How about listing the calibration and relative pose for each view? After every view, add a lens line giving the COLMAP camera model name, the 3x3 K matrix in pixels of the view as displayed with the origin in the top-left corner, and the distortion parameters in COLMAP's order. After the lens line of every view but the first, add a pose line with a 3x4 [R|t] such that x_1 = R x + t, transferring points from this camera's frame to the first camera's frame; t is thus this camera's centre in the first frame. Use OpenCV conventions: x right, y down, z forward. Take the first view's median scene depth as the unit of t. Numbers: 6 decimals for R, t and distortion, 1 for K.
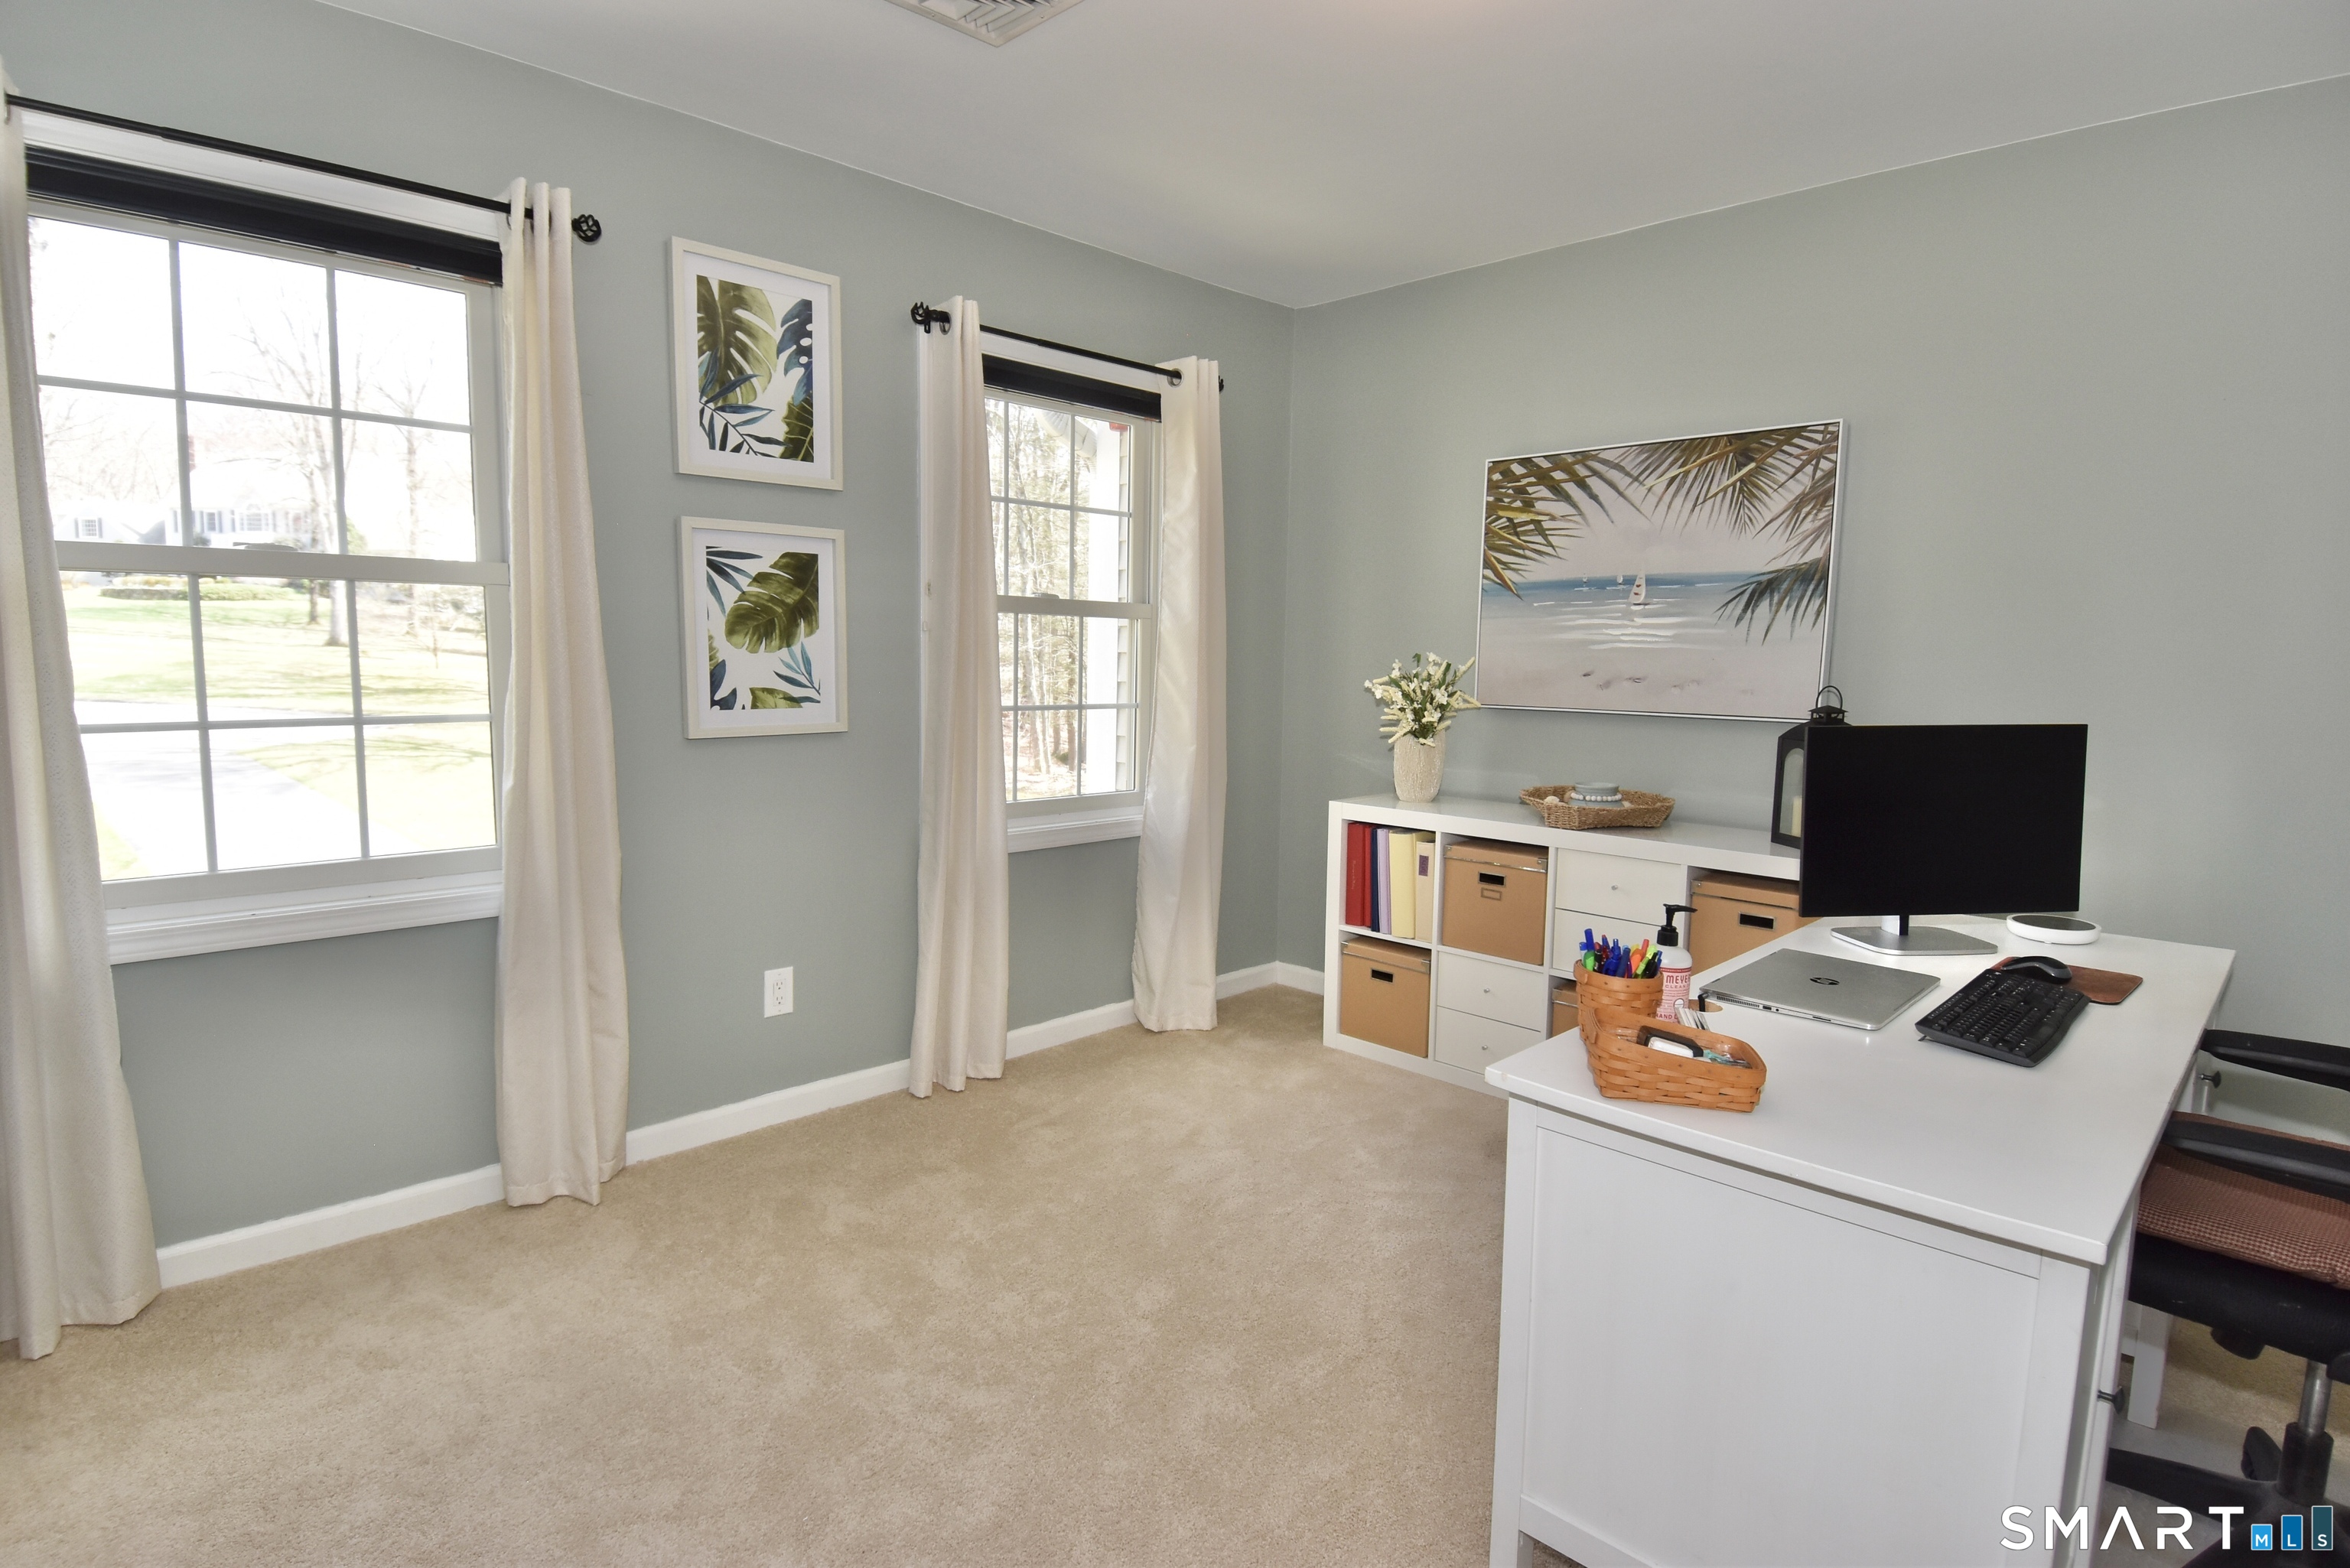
lens RADIAL K [[1213.8, 0, 1175.0], [0, 1213.8, 784.0], [0, 0, 1]] dist [0.000447, -0.036863]
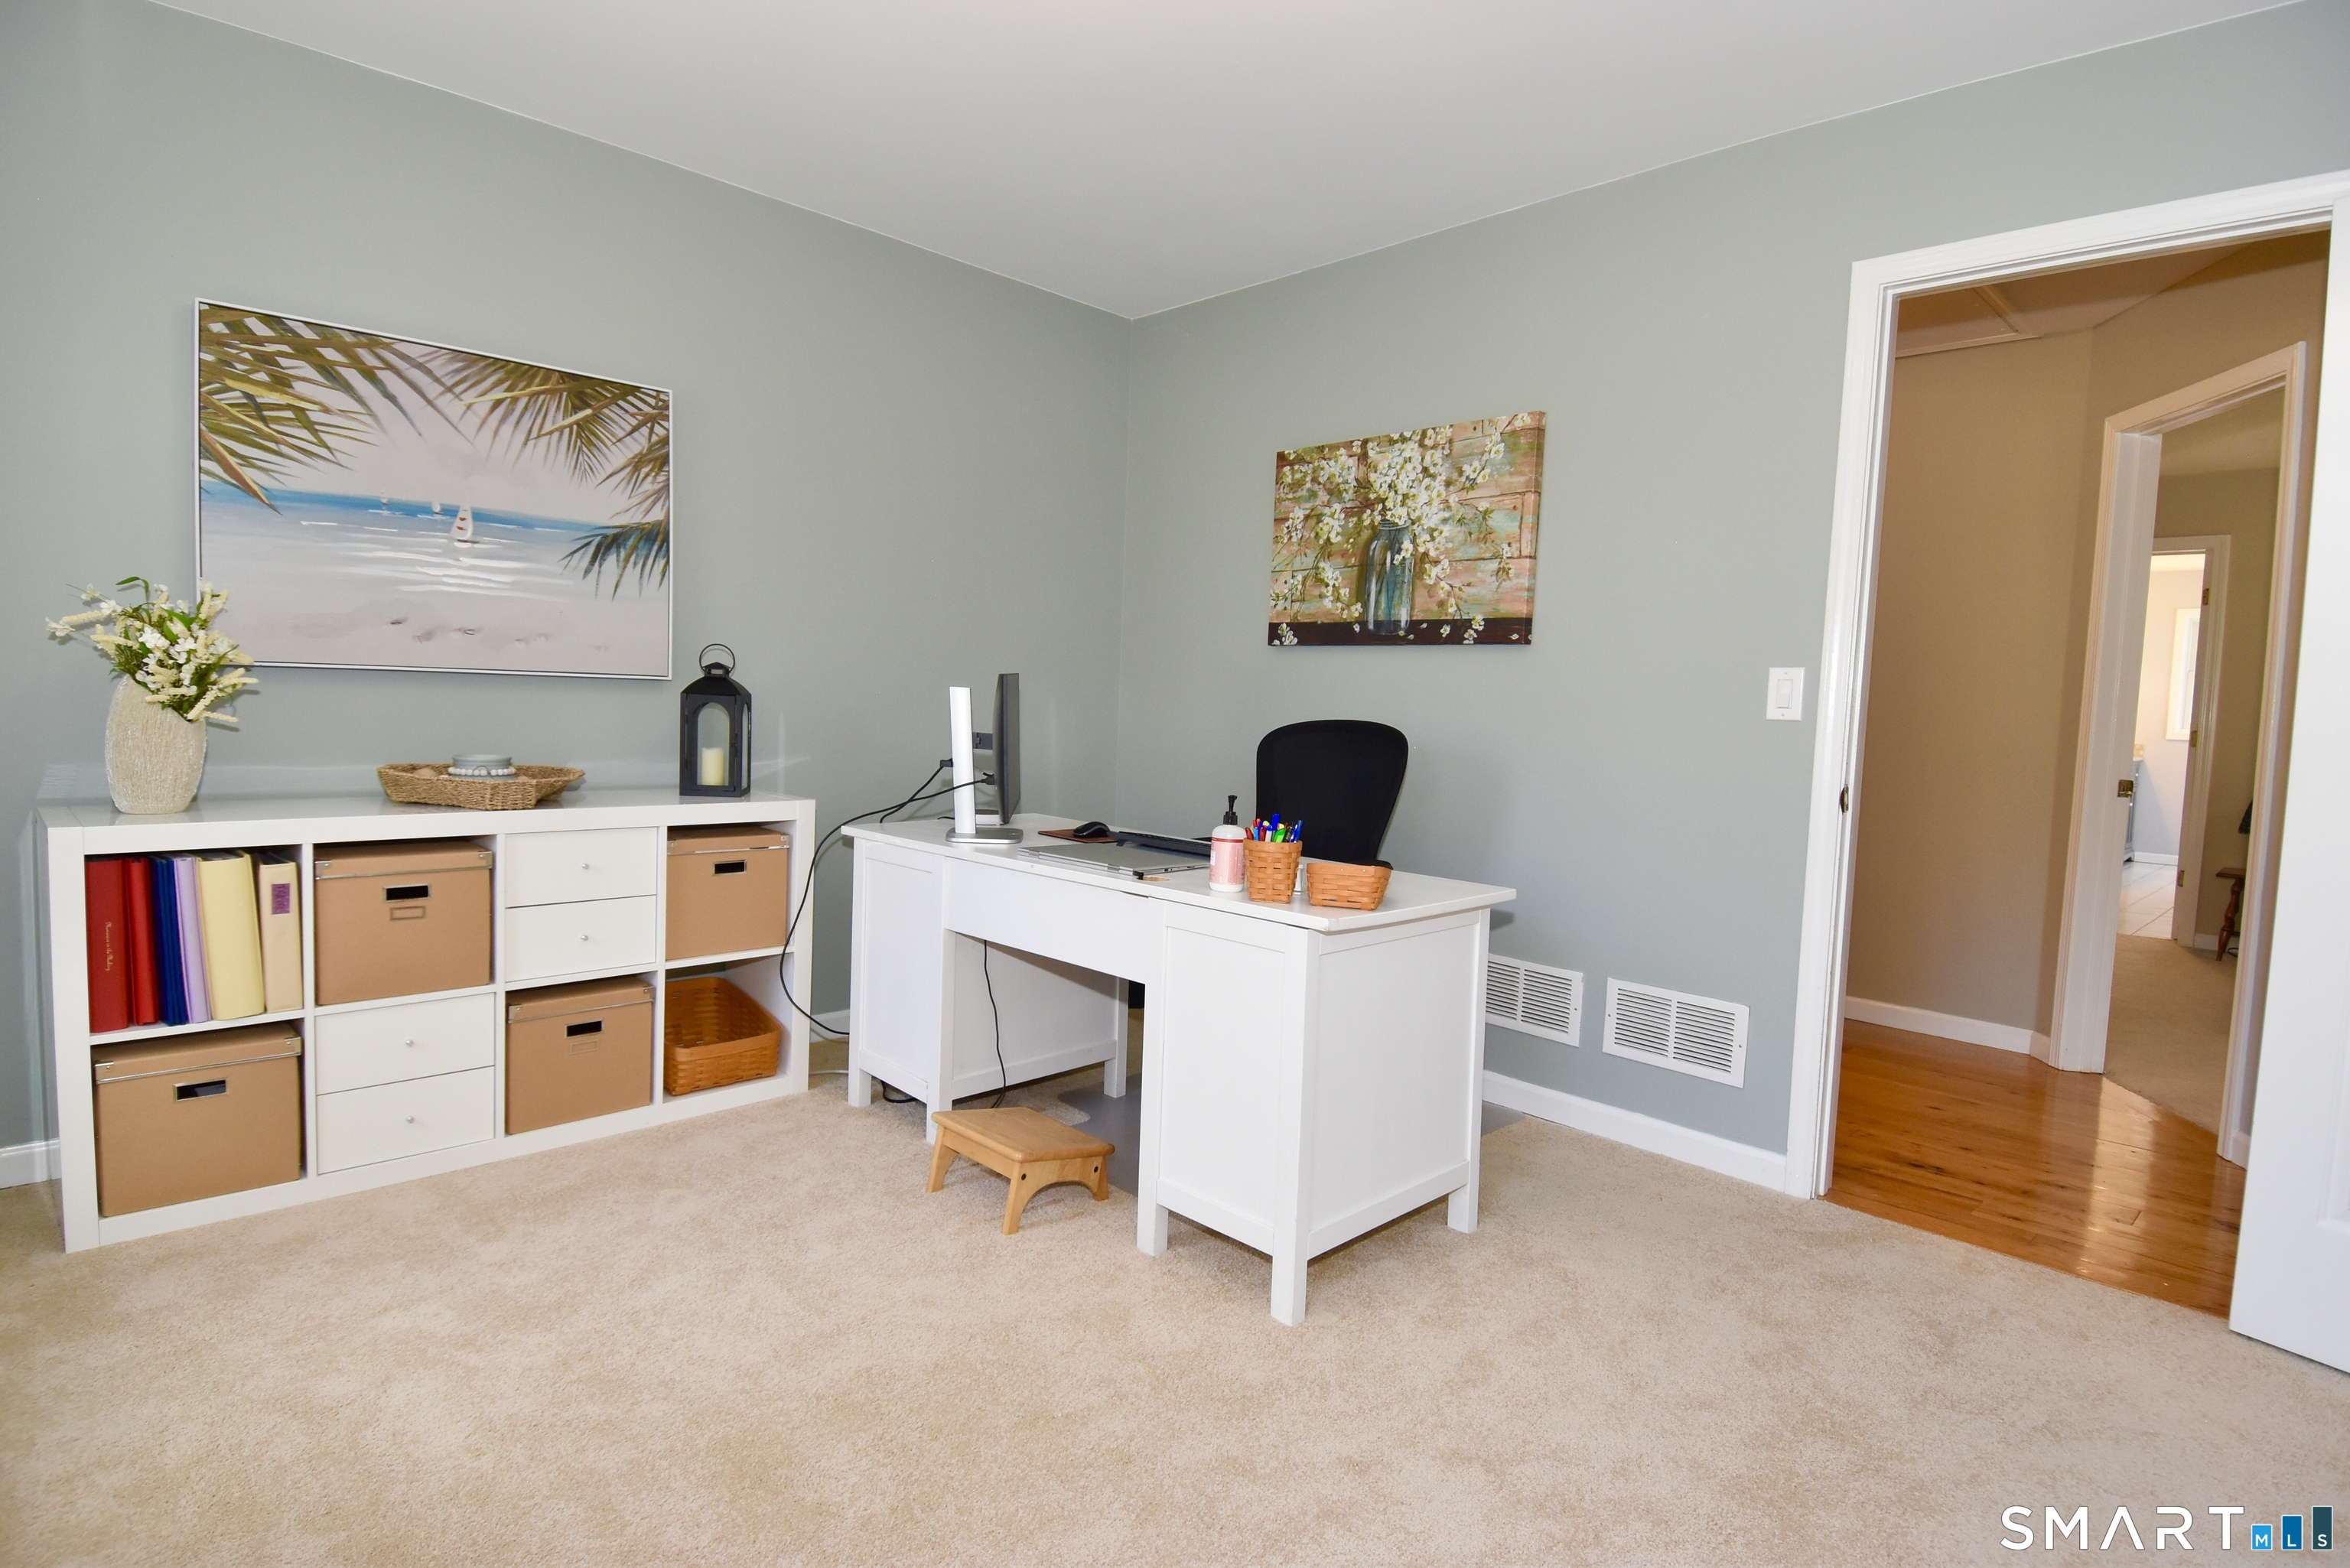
lens RADIAL K [[1213.8, 0, 1175.0], [0, 1213.8, 784.0], [0, 0, 1]] dist [0.000447, -0.036863]
pose [[-0.031462, -0.087411, 0.995675, -0.480867], [0.066939, 0.993748, 0.089357, -0.022564], [-0.997261, 0.069460, -0.025414, 0.539480]]
